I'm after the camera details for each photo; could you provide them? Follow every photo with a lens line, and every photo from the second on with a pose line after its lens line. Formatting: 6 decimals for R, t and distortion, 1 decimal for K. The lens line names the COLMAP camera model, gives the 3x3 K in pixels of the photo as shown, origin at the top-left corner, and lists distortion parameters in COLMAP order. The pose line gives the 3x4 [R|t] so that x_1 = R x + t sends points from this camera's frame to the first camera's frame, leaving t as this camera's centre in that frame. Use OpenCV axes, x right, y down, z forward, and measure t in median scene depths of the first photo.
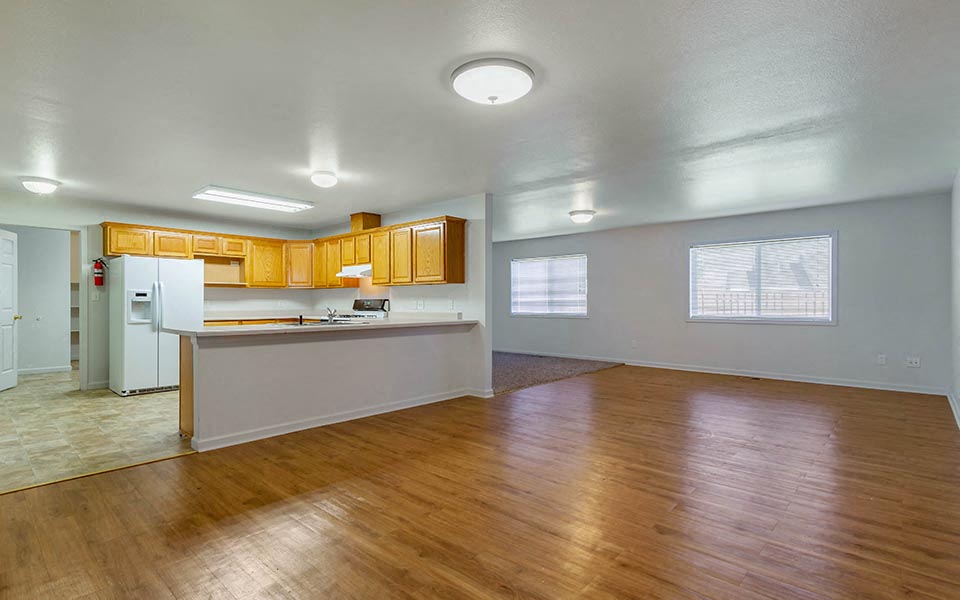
lens RADIAL K [[460.2, 0, 482.5], [0, 460.2, 301.5], [0, 0, 1]] dist [0.000898, -0.000365]
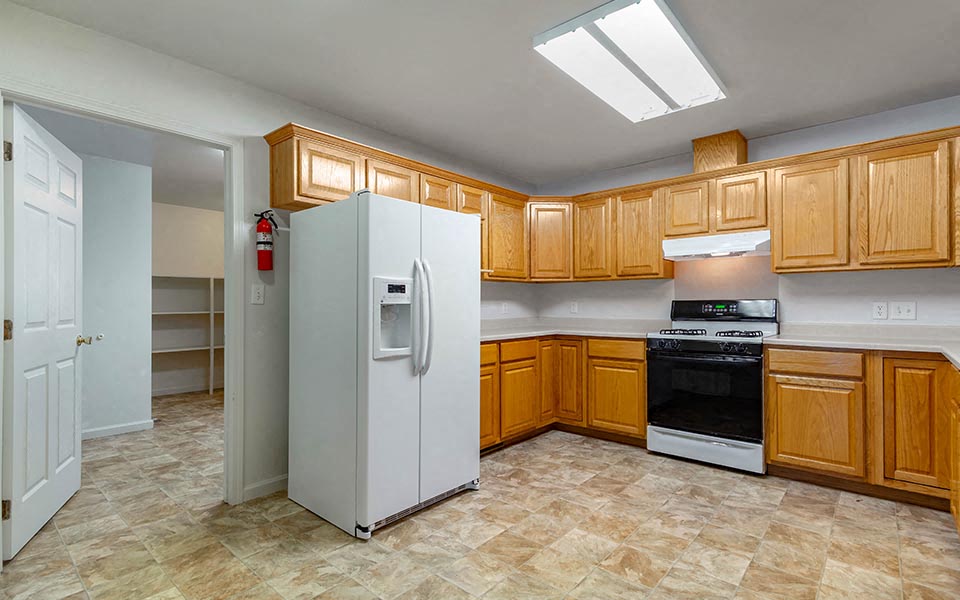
lens RADIAL K [[460.2, 0, 472.3], [0, 460.2, 301.6], [0, 0, 1]] dist [0.000898, -0.000365]
pose [[0.999950, -0.003820, -0.009294, -0.628713], [0.003770, 0.999979, -0.005322, -0.000650], [0.009314, 0.005287, 0.999943, 0.552336]]
